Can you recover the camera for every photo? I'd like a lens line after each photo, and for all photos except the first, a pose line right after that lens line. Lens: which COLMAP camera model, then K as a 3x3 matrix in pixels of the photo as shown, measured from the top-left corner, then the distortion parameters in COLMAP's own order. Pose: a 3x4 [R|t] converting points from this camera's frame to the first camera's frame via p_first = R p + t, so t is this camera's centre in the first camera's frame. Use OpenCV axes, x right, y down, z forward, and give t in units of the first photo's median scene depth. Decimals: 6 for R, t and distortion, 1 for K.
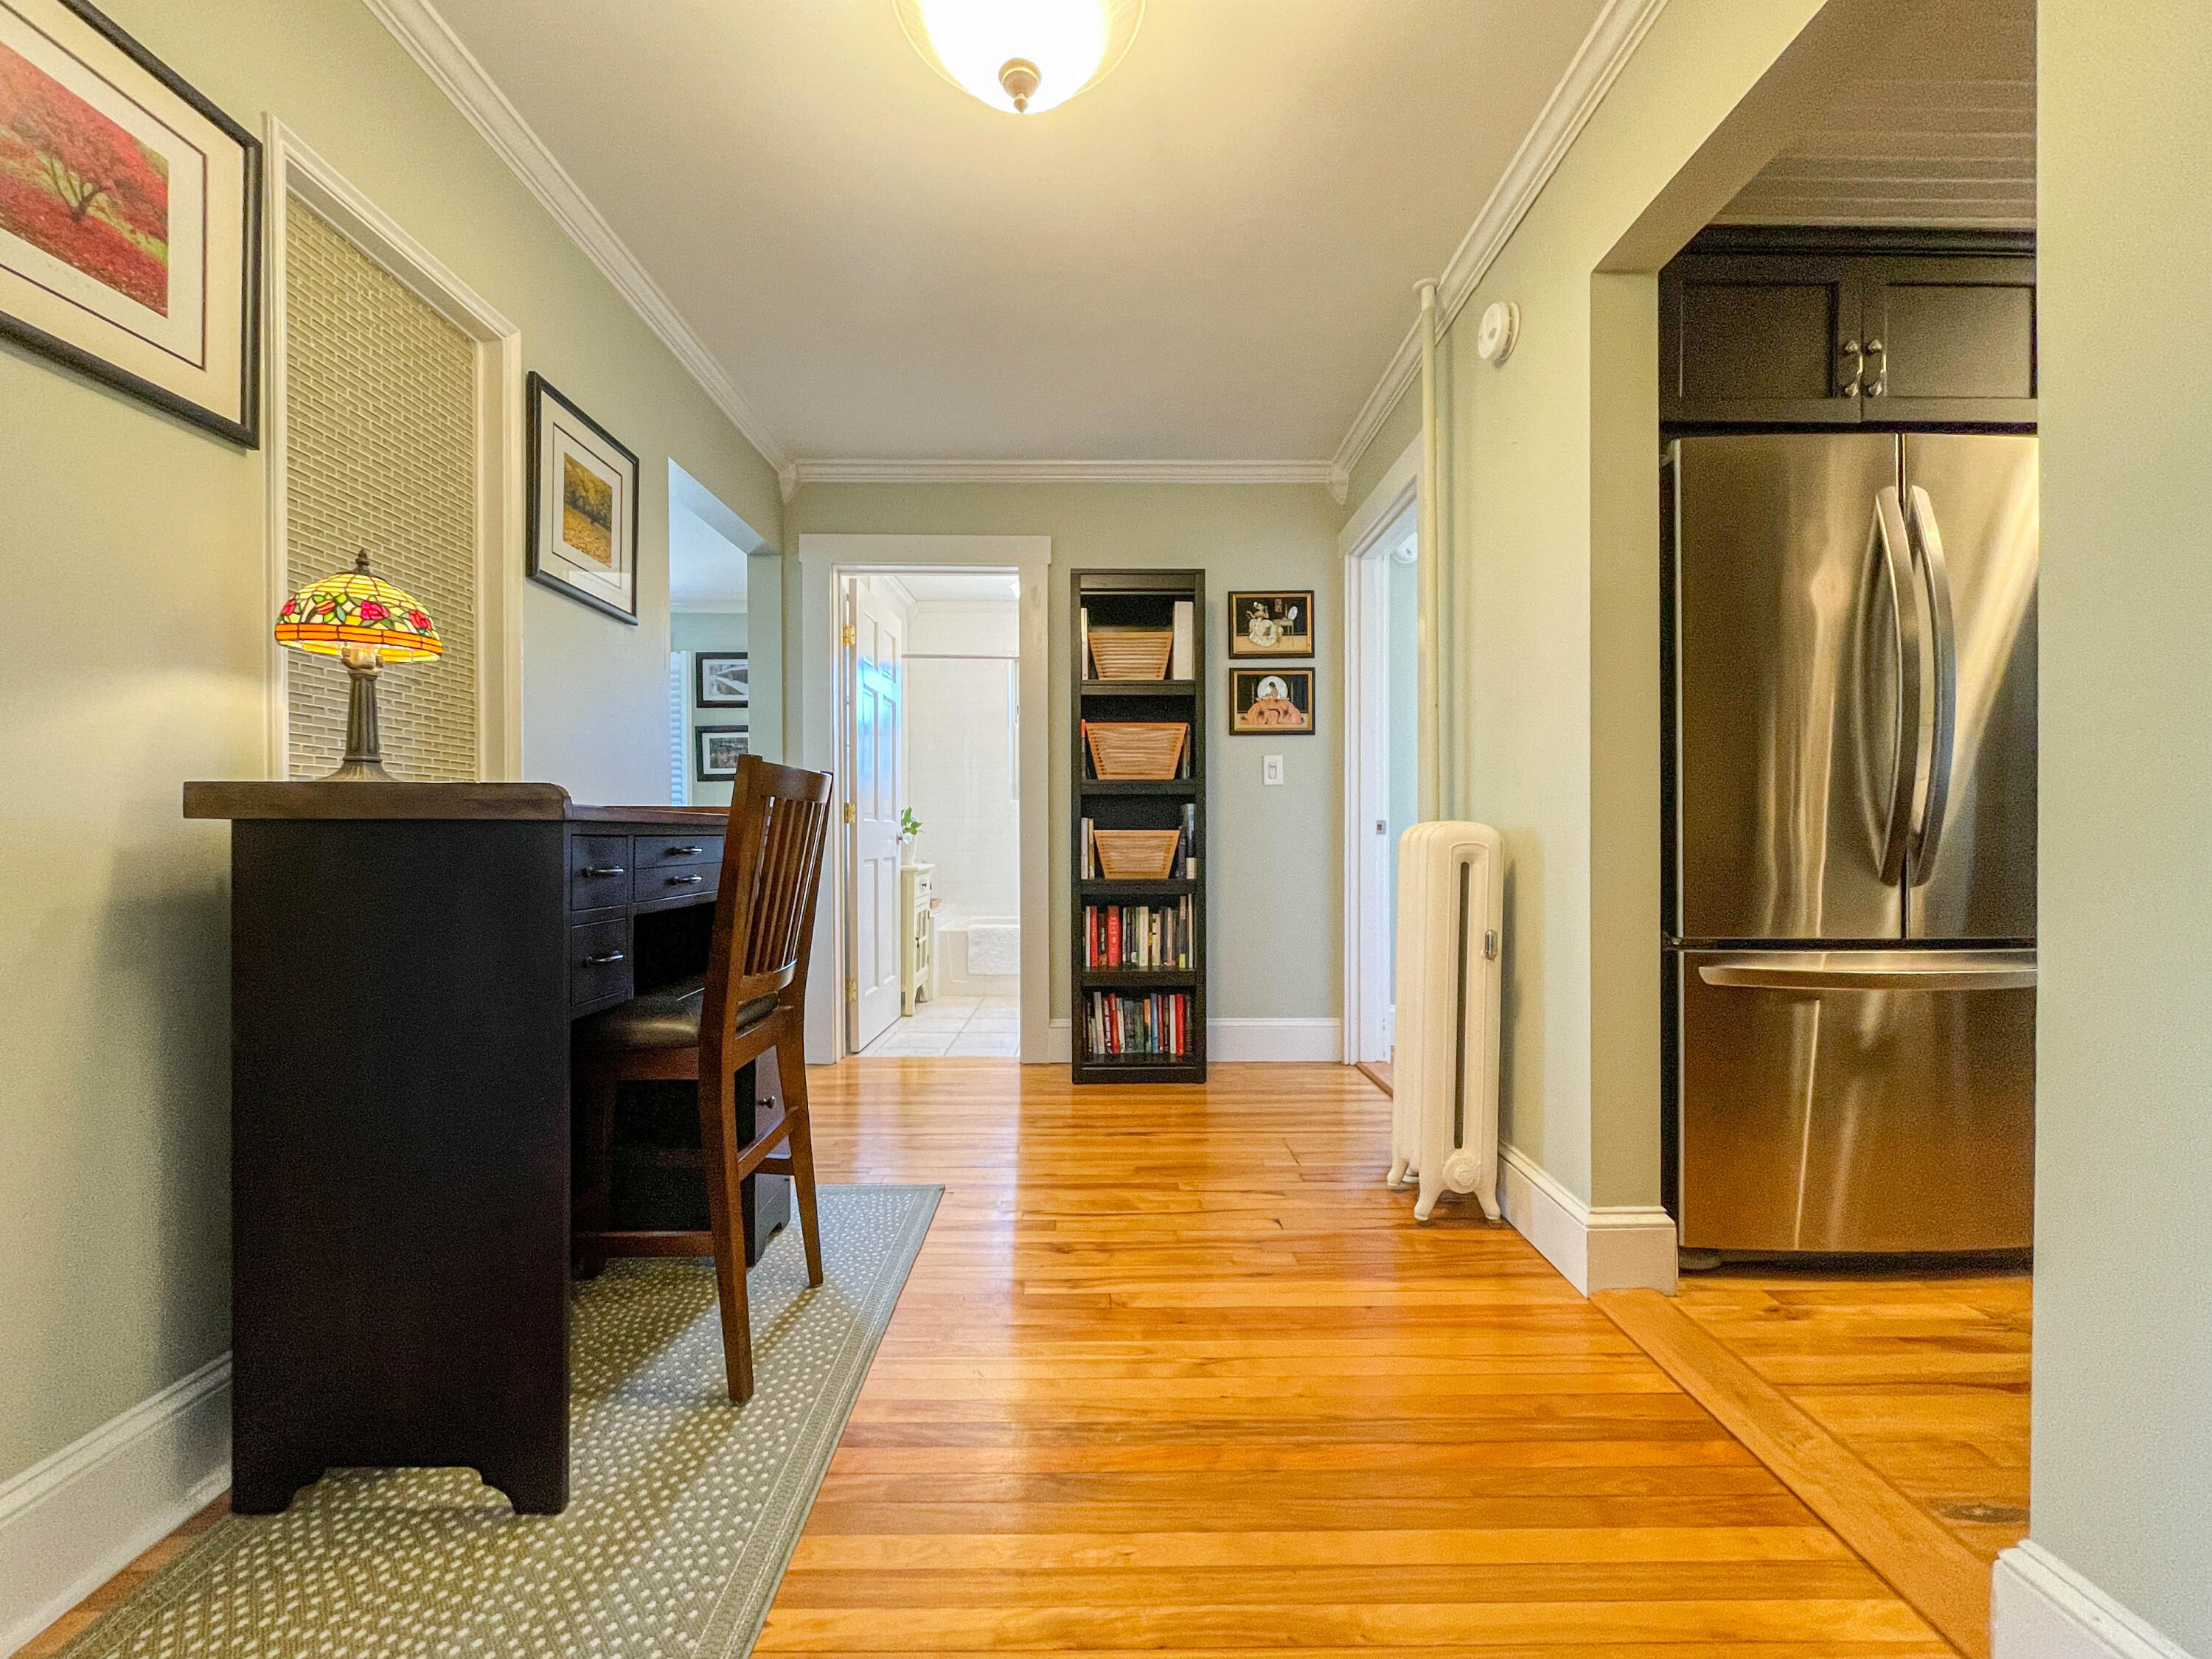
lens RADIAL K [[891.7, 0, 1108.3], [0, 891.7, 827.9], [0, 0, 1]] dist [-0.001713, -0.000223]
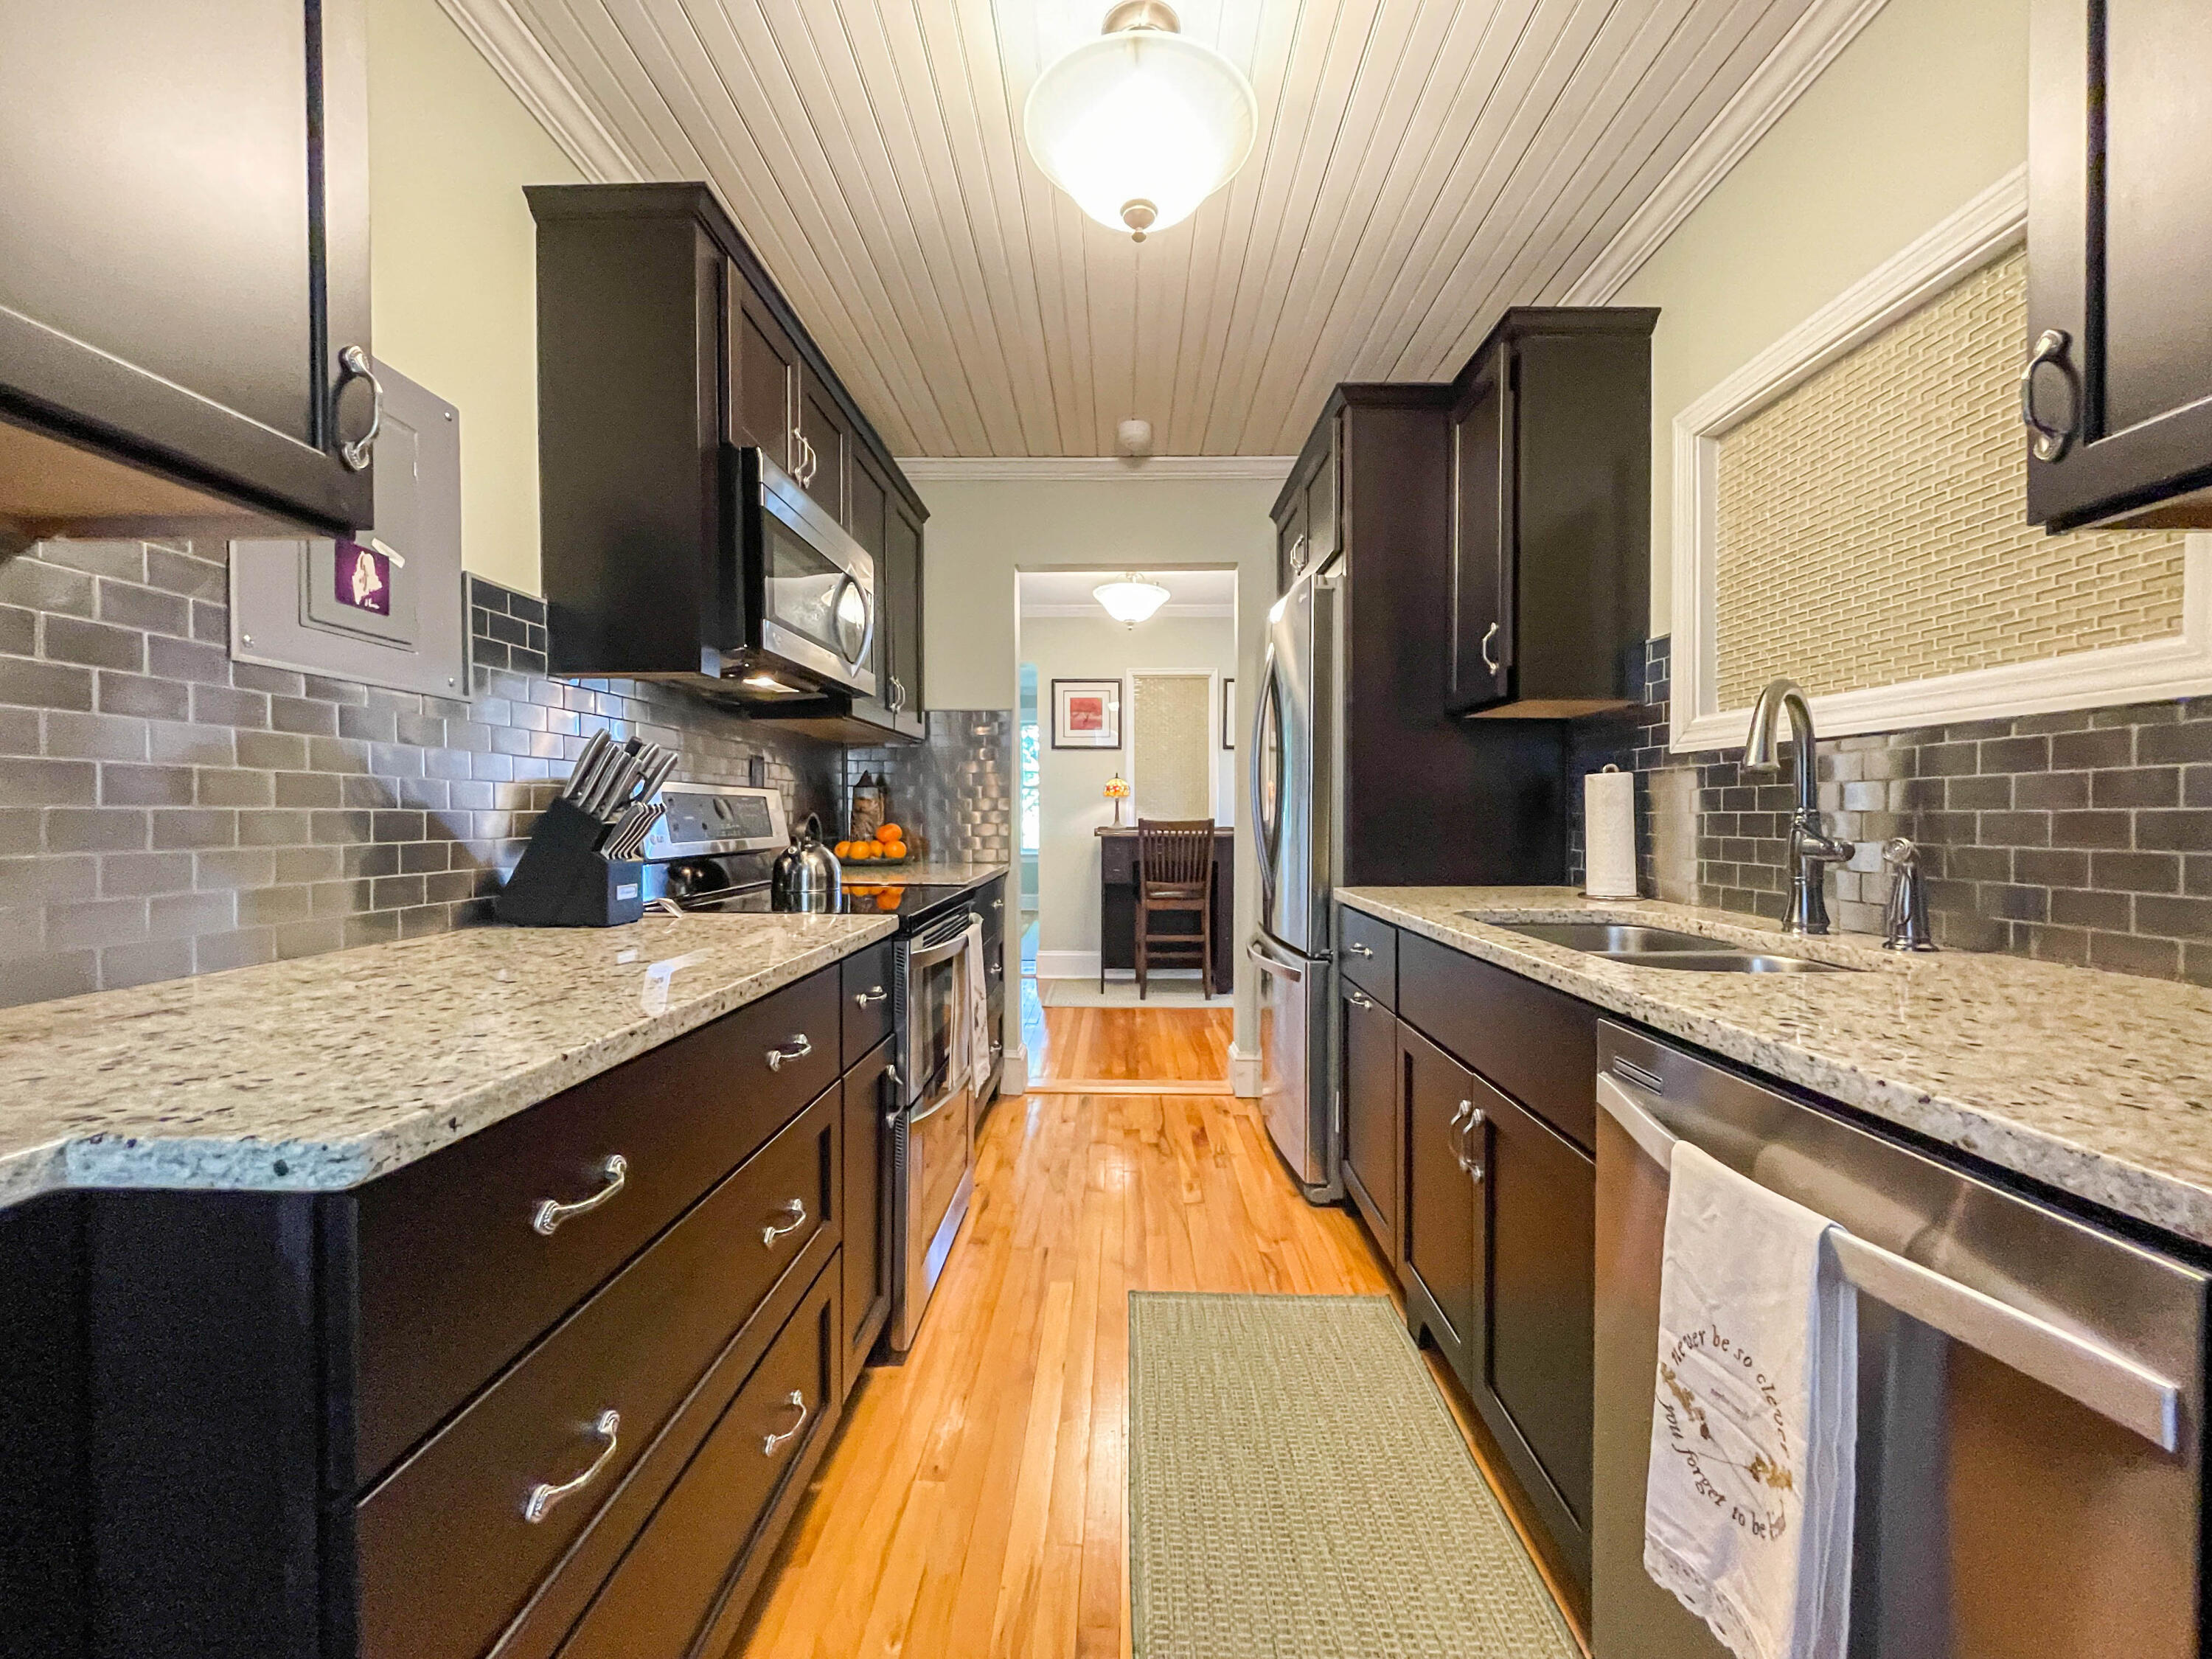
lens RADIAL K [[891.7, 0, 1108.3], [0, 891.7, 827.9], [0, 0, 1]] dist [-0.001713, -0.000223]
pose [[-0.028953, 0.020650, -0.999367, 2.297120], [0.007083, 0.999766, 0.020453, -0.087028], [0.999556, -0.006487, -0.029092, 0.707706]]
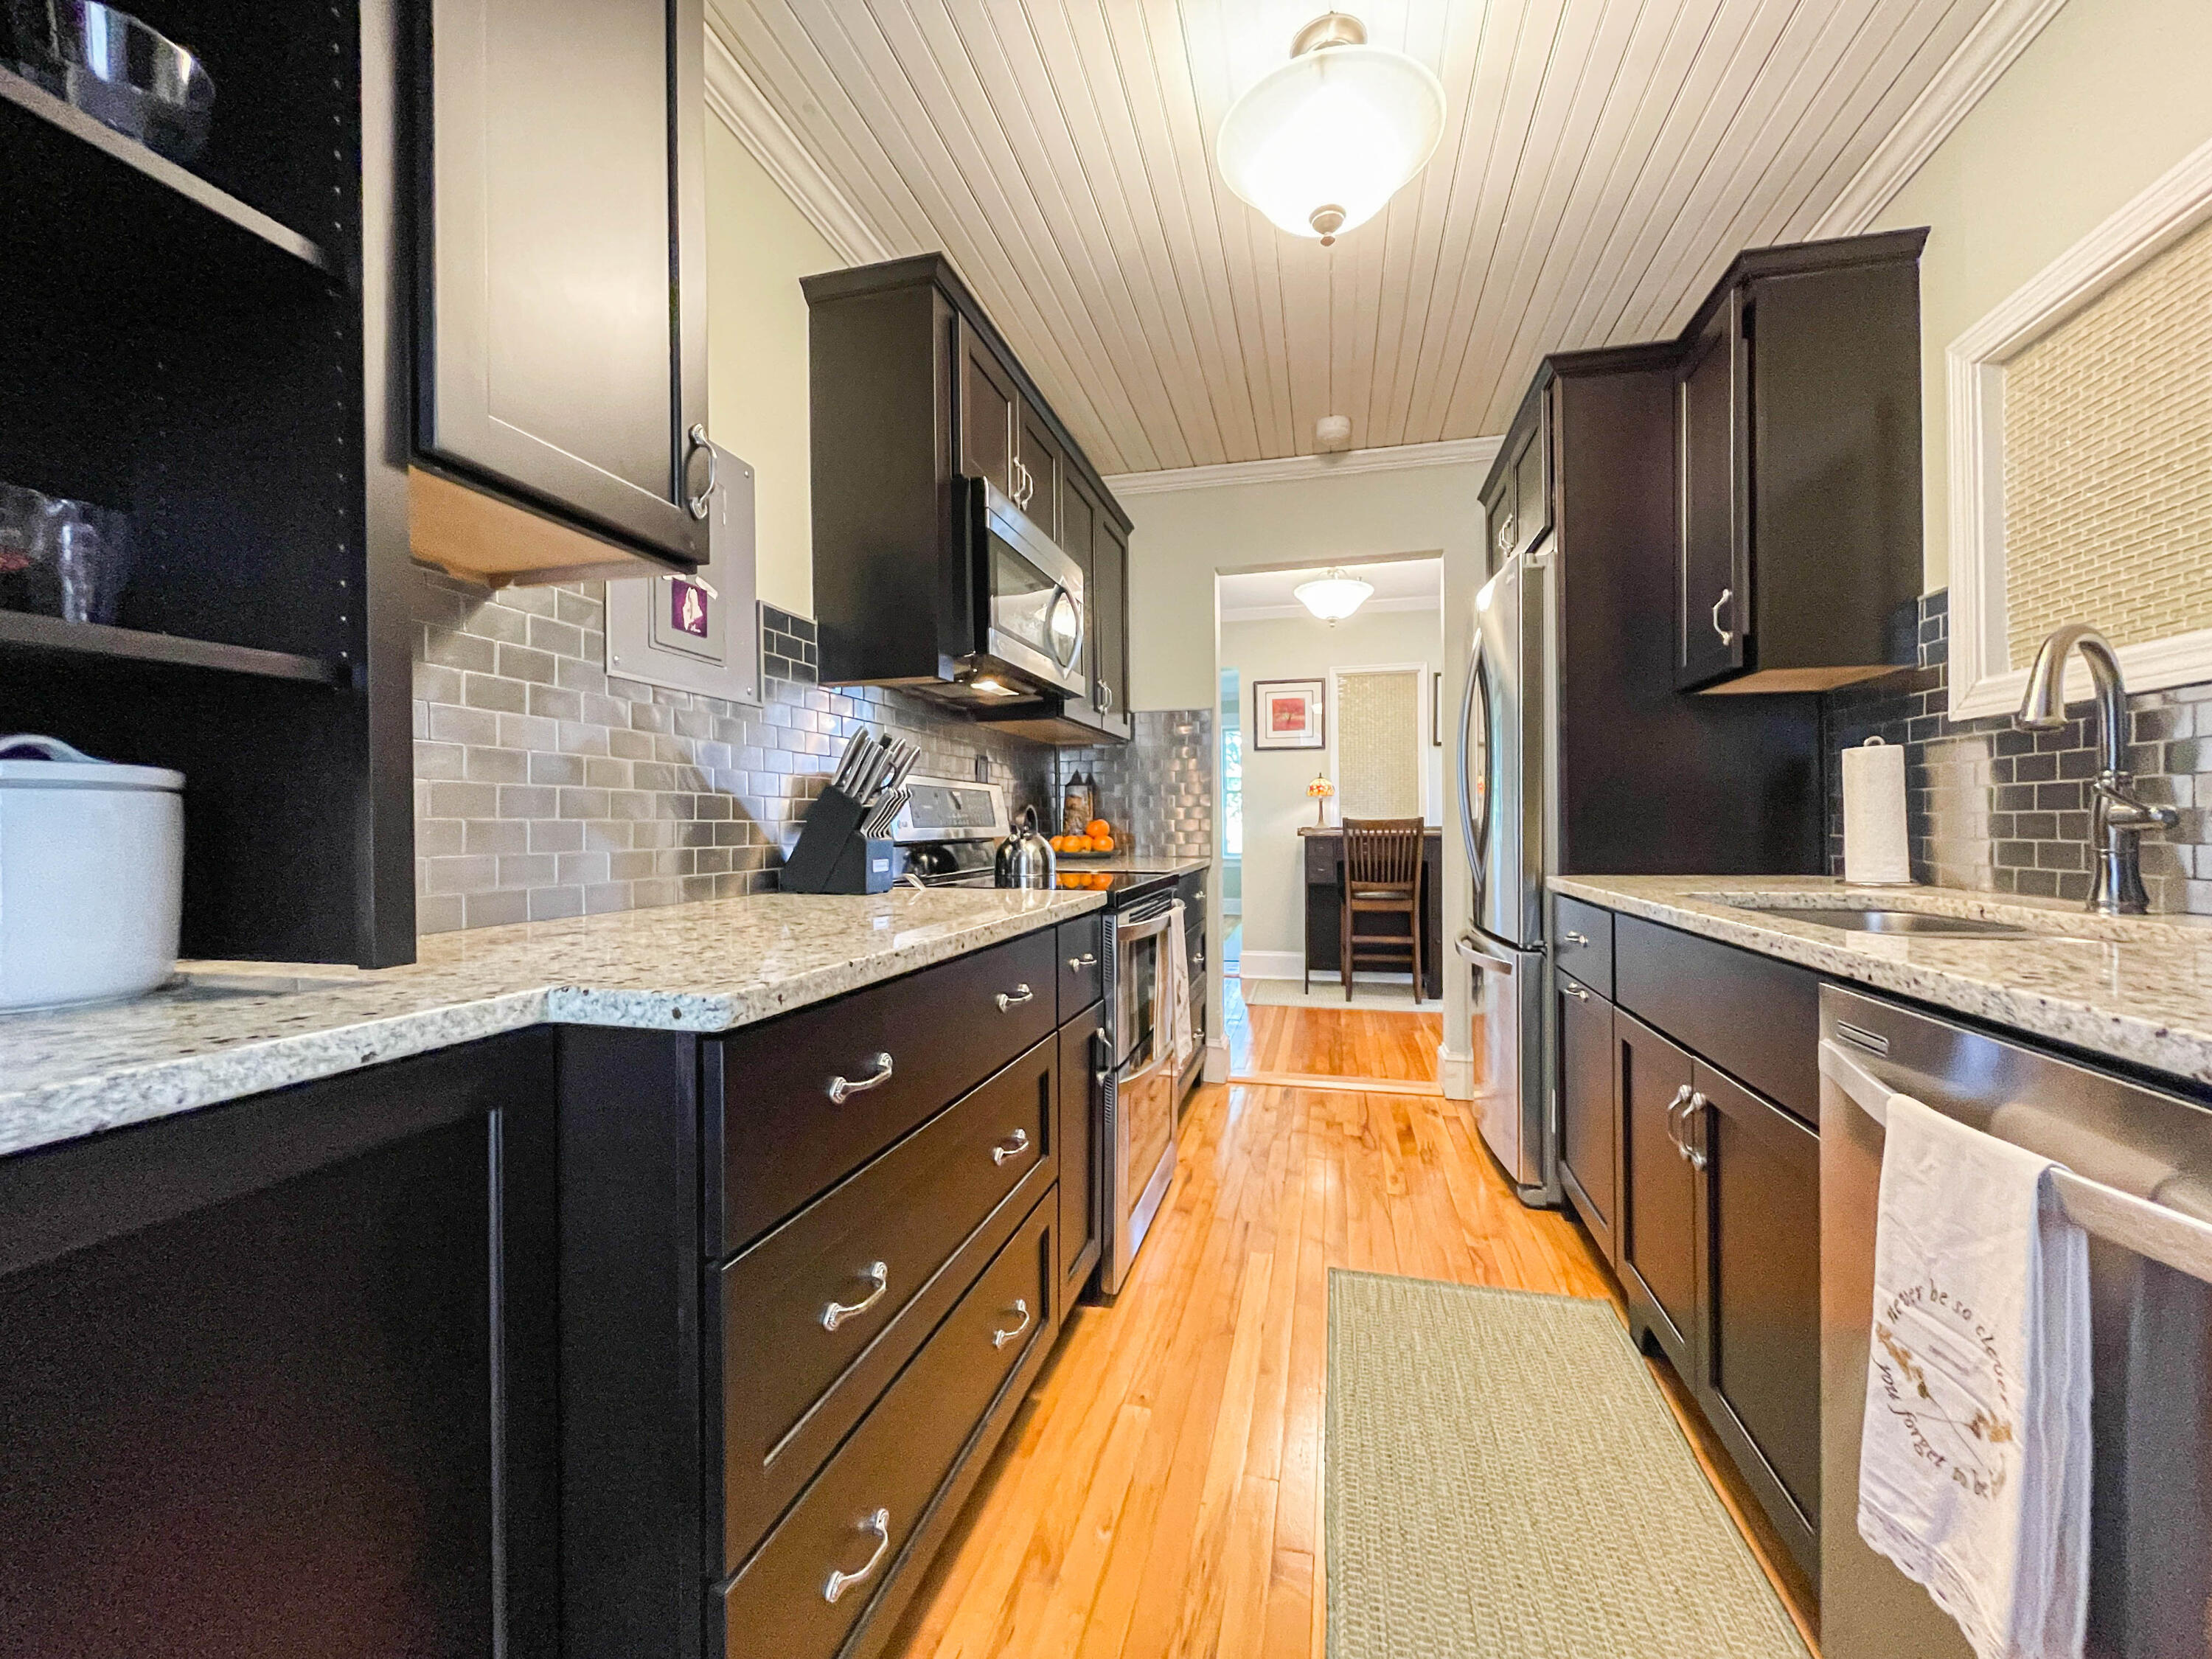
lens RADIAL K [[891.7, 0, 1108.3], [0, 891.7, 827.9], [0, 0, 1]] dist [-0.001713, -0.000223]
pose [[-0.254958, 0.010779, -0.966892, 2.352677], [0.015734, 0.999852, 0.006997, -0.059090], [0.966824, -0.013429, -0.255090, 0.721869]]
